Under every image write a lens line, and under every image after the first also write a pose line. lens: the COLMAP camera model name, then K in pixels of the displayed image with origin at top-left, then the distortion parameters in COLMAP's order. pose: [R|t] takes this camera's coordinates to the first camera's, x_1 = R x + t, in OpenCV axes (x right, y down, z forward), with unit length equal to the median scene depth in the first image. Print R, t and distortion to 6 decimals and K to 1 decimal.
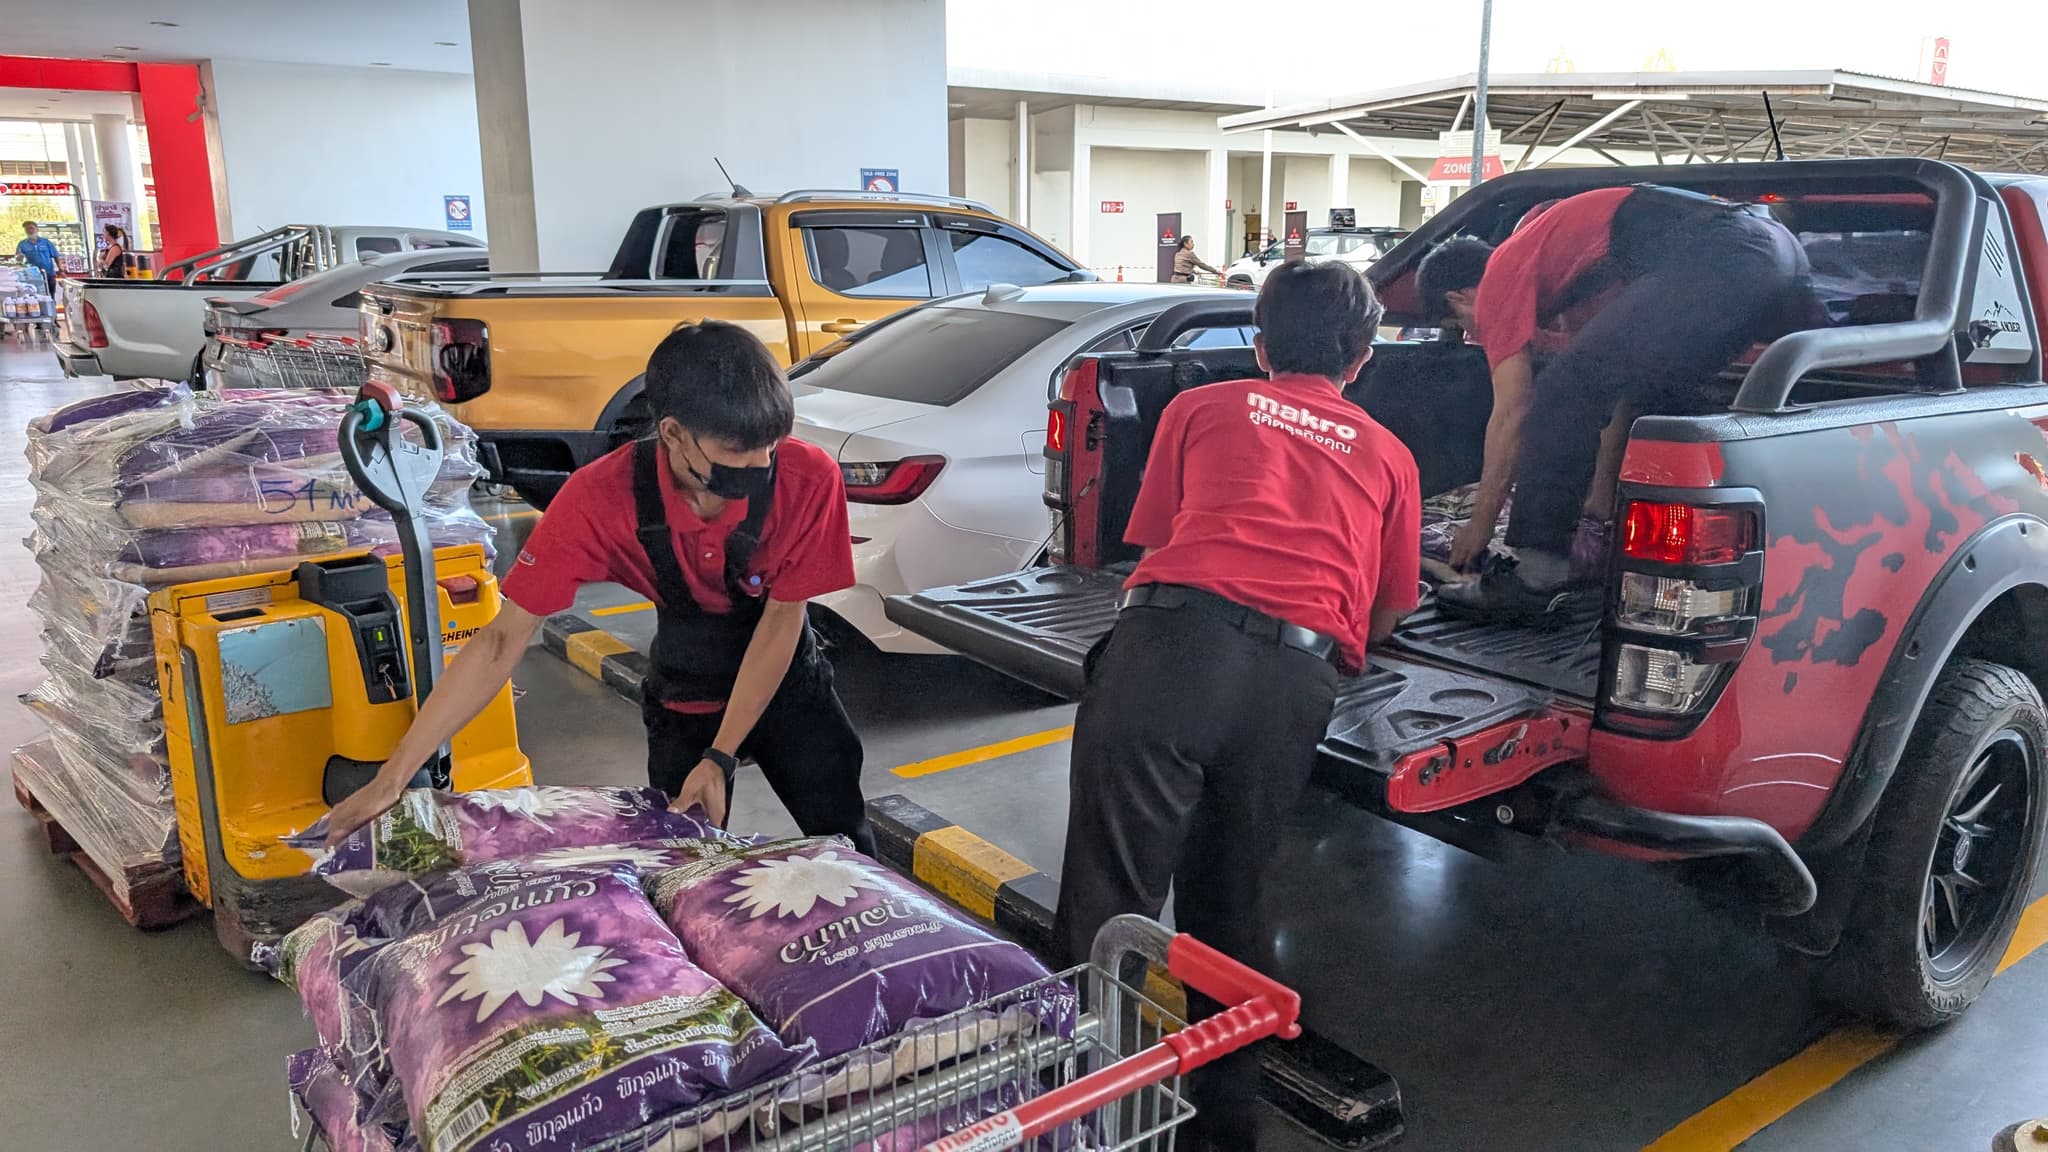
lens RADIAL K [[1467.4, 0, 1024.0], [0, 1467.4, 576.0], [0, 0, 1]] dist [-0.002540, -0.000885]
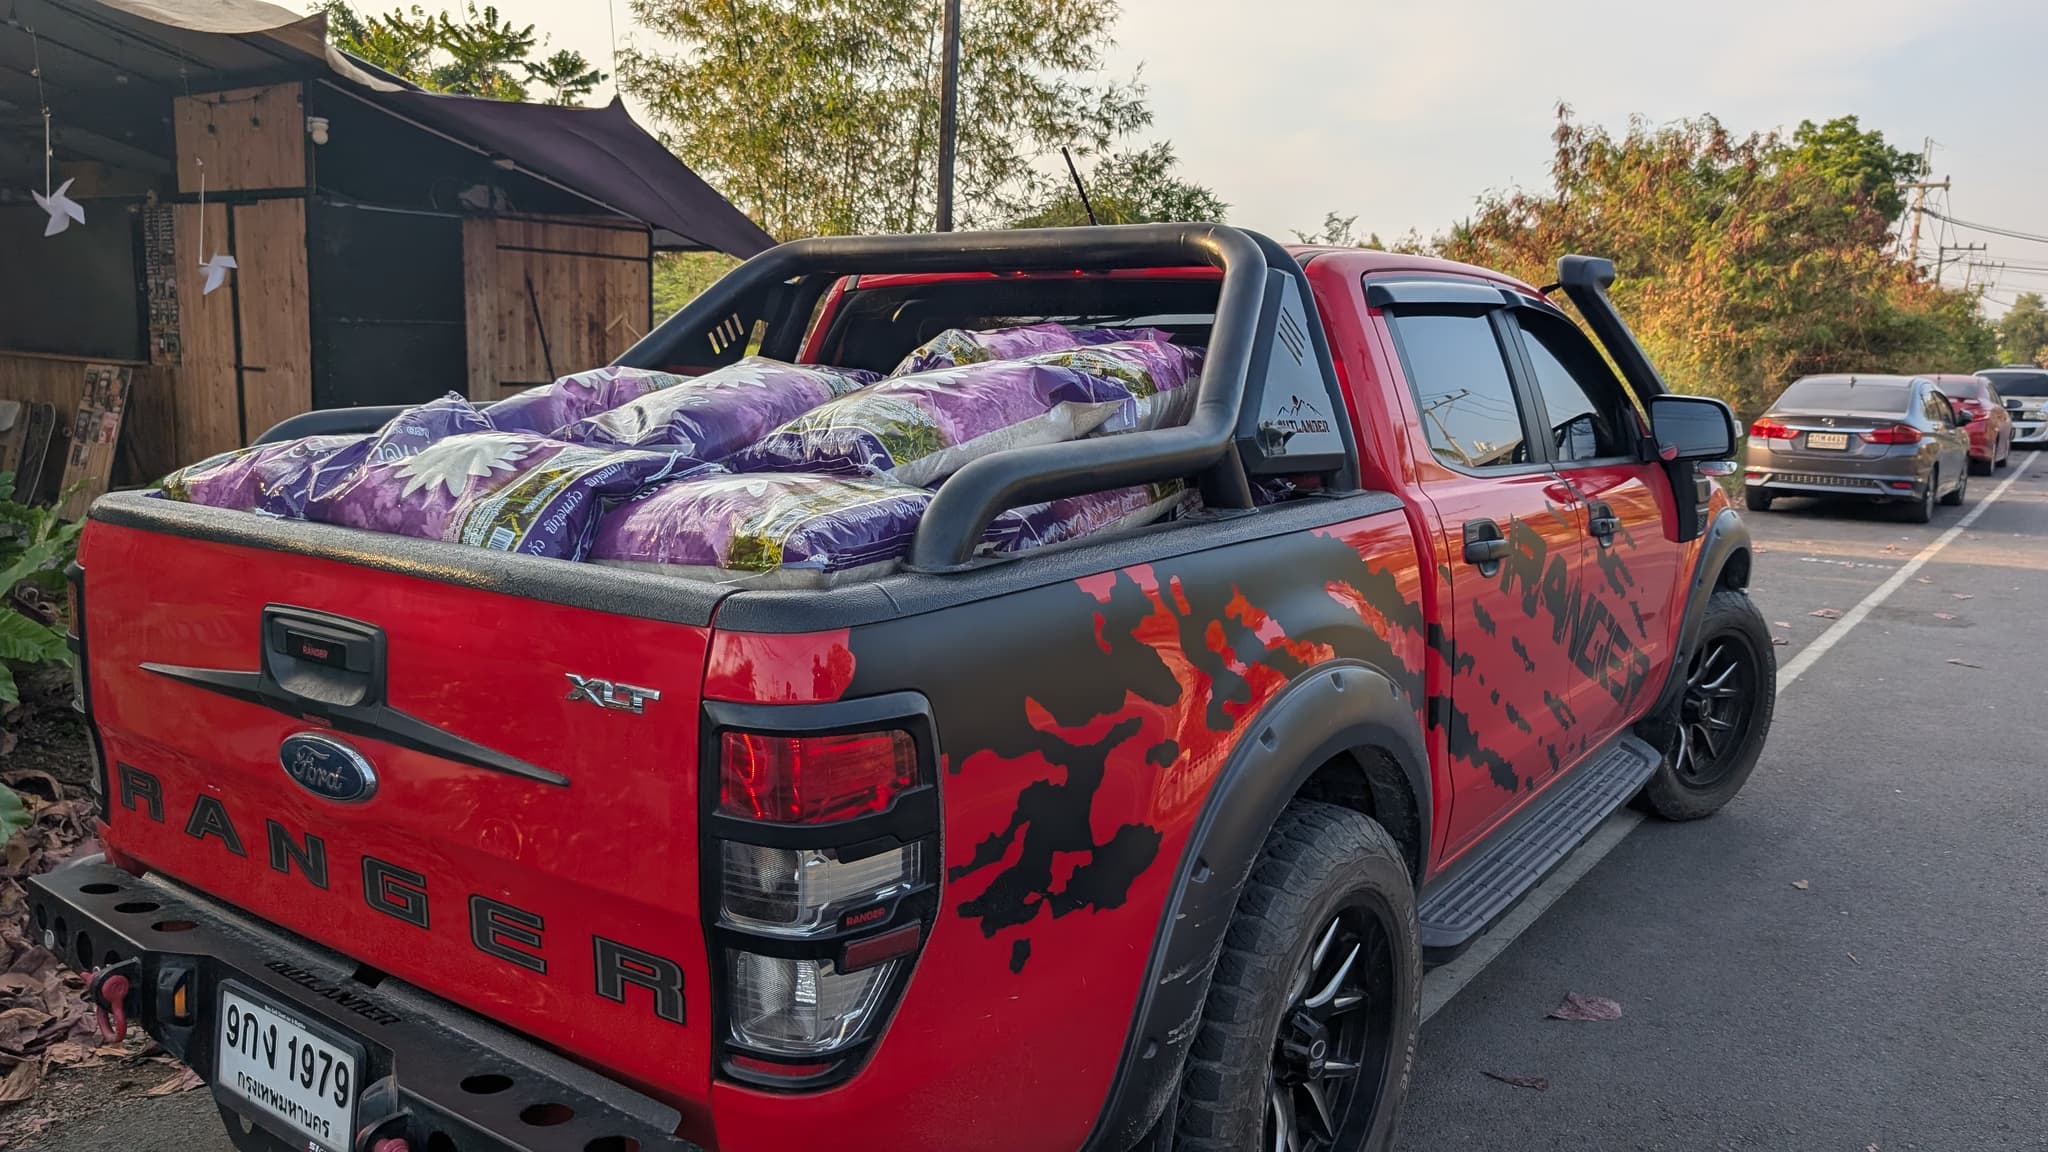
lens RADIAL K [[1467.4, 0, 1024.0], [0, 1467.4, 576.0], [0, 0, 1]] dist [-0.002540, -0.000885]
pose [[0.953148, -0.044207, 0.299257, 0.325233], [0.058776, 0.997475, -0.039853, -0.076796], [-0.296739, 0.055574, 0.953340, 0.331169]]
